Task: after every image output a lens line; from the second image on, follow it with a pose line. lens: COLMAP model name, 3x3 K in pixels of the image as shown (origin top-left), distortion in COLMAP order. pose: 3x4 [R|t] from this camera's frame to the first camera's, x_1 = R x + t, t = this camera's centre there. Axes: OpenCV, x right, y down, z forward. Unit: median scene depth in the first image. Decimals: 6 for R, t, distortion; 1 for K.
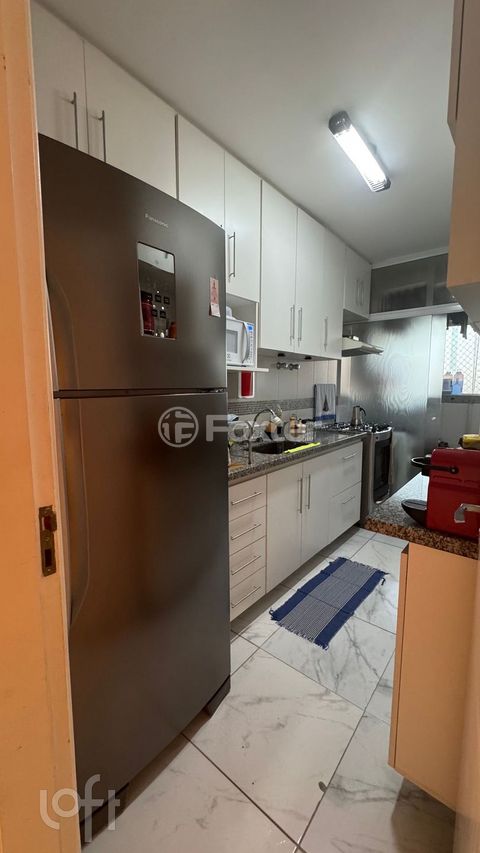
lens RADIAL K [[342.6, 0, 239.3], [0, 342.6, 426.2], [0, 0, 1]] dist [0.000450, -0.000127]
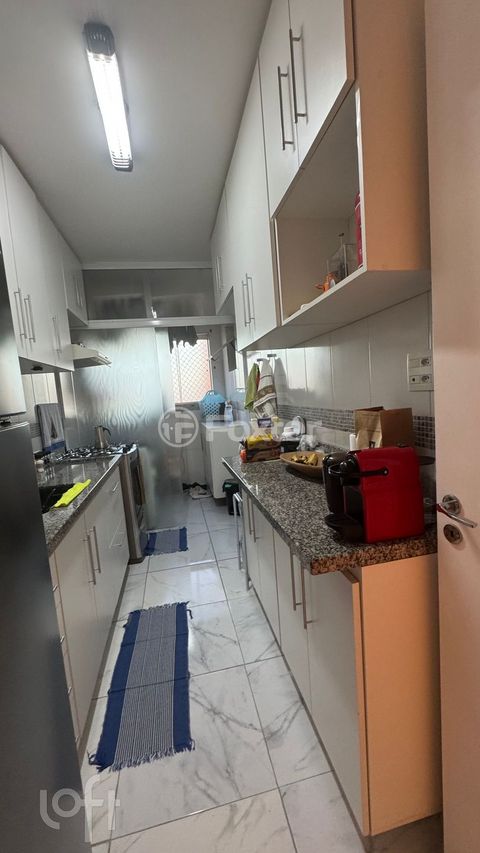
lens RADIAL K [[342.6, 0, 240.4], [0, 342.6, 426.5], [0, 0, 1]] dist [0.000450, -0.000127]
pose [[0.623422, -0.127806, 0.771369, -0.121206], [0.166652, 0.985601, 0.028613, -0.032160], [-0.763919, 0.110712, 0.635744, 0.263515]]
